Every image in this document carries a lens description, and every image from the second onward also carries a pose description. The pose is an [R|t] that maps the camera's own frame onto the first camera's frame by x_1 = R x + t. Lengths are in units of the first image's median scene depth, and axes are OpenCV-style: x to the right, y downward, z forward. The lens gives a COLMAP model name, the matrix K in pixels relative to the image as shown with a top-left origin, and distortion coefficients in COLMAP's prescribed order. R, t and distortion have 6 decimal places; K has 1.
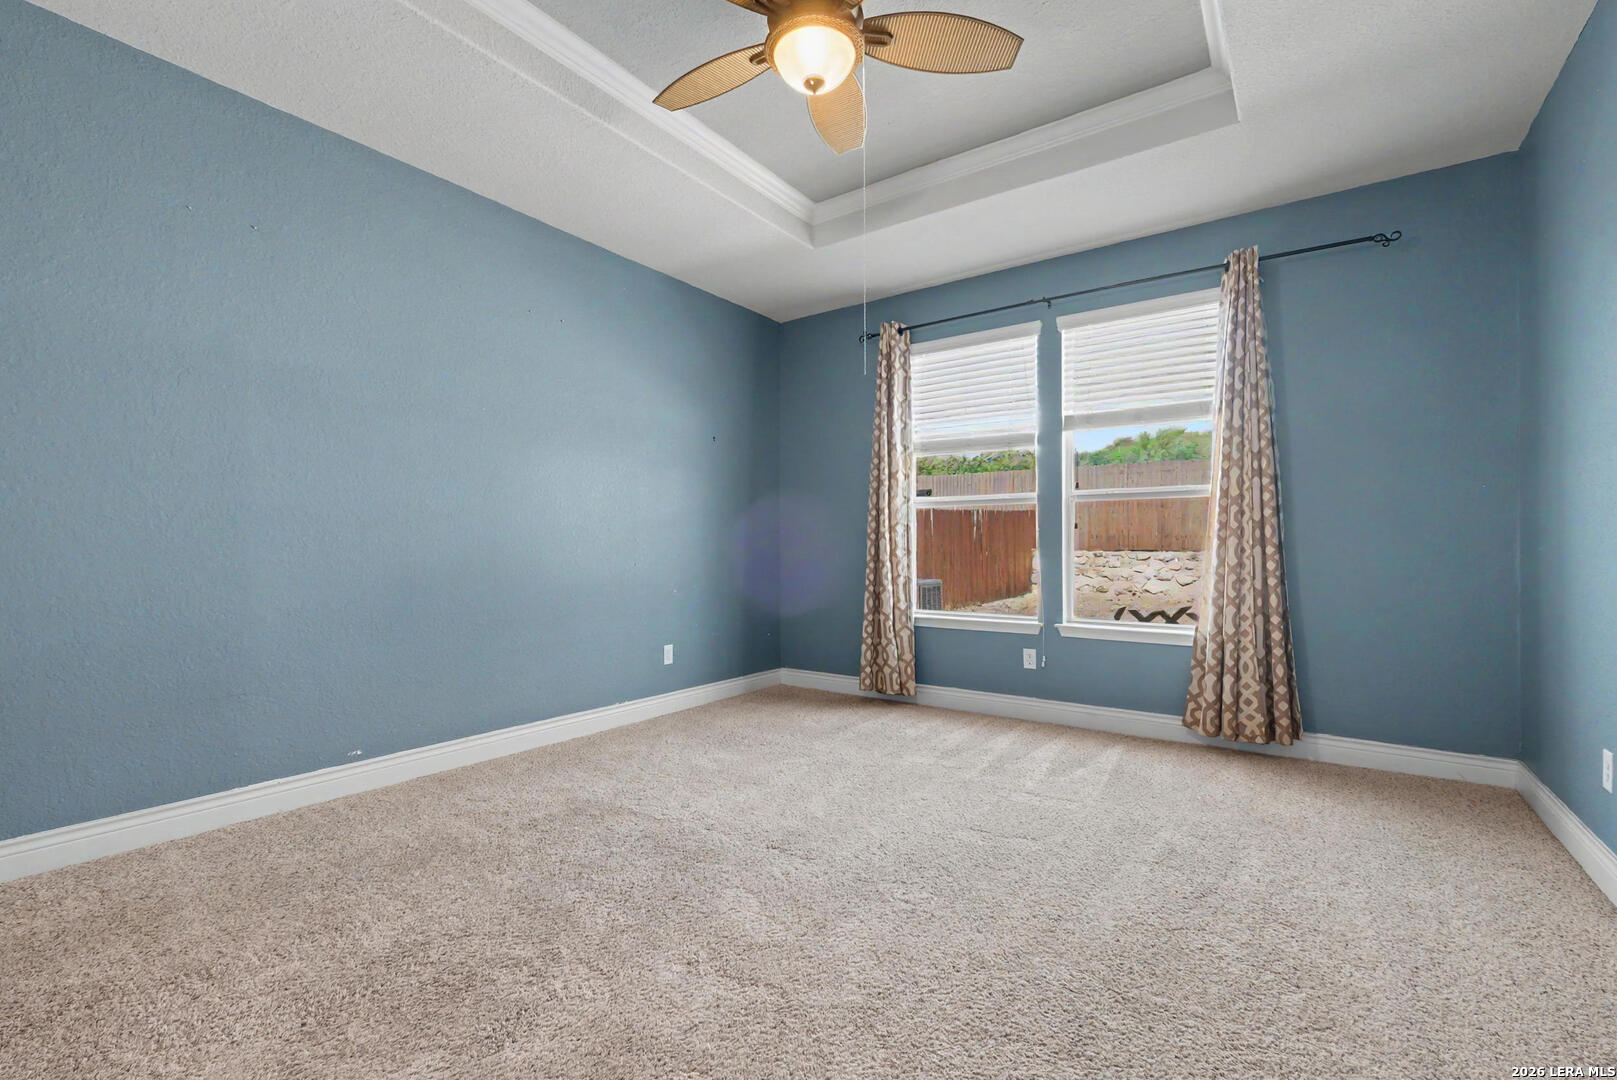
lens RADIAL K [[717.8, 0, 796.5], [0, 717.8, 549.8], [0, 0, 1]] dist [-0.000513, 0.000042]
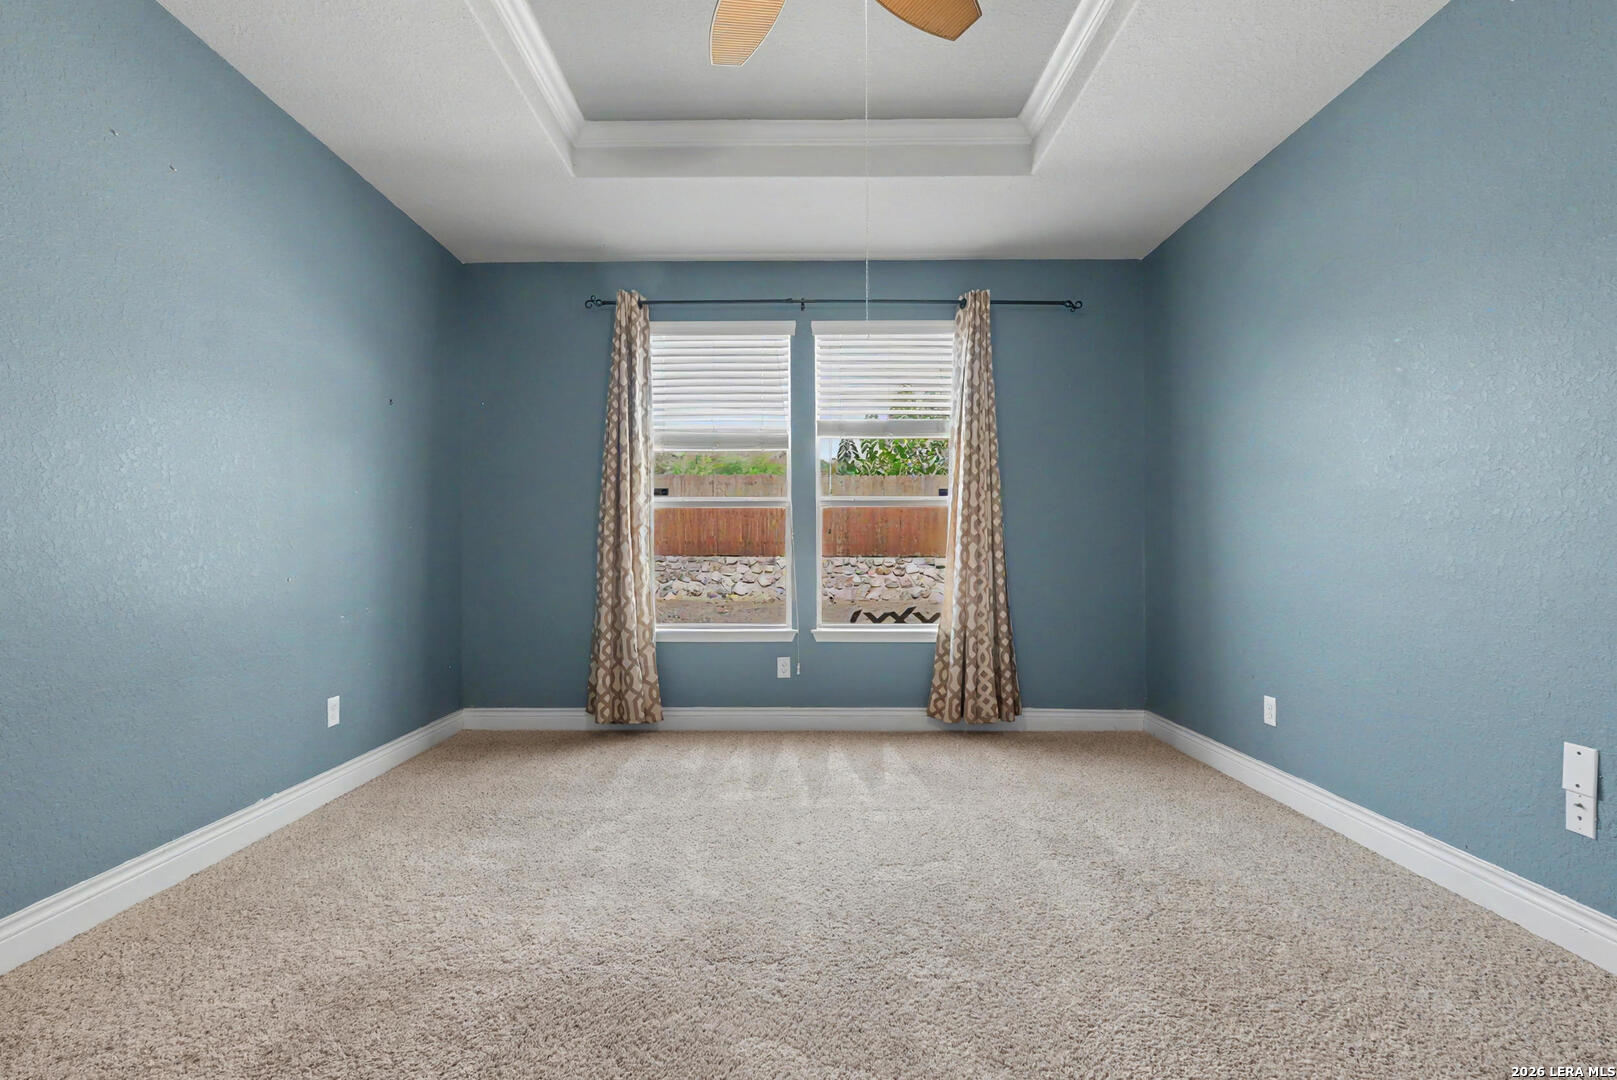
lens RADIAL K [[717.8, 0, 796.5], [0, 717.8, 549.8], [0, 0, 1]] dist [-0.000513, 0.000042]
pose [[0.811293, 0.001963, 0.584636, -0.224302], [0.002793, 0.999970, -0.007233, 0.000070], [-0.584633, 0.007501, 0.811263, 0.199233]]
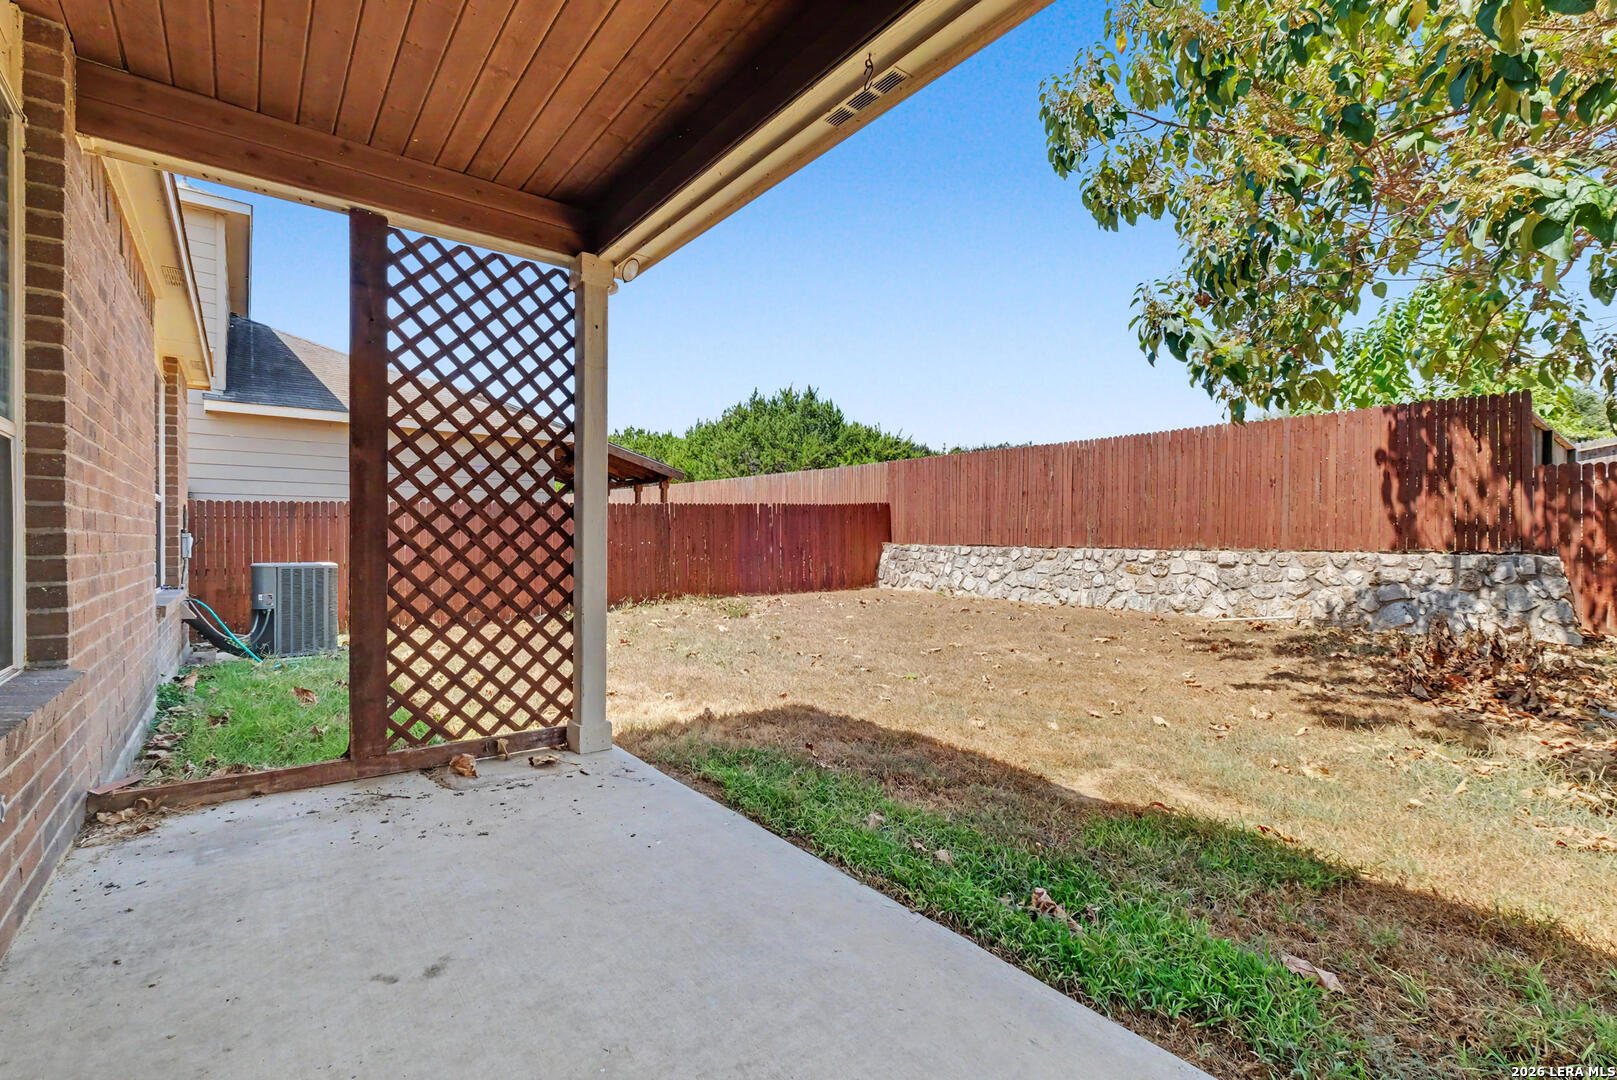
lens RADIAL K [[738.8, 0, 798.6], [0, 738.8, 563.1], [0, 0, 1]] dist [-0.002162, -0.000440]
pose [[0.970832, 0.017441, -0.239124, 1.602816], [-0.011842, 0.999621, 0.024833, 0.010288], [0.239467, -0.021277, 0.970671, 0.077039]]
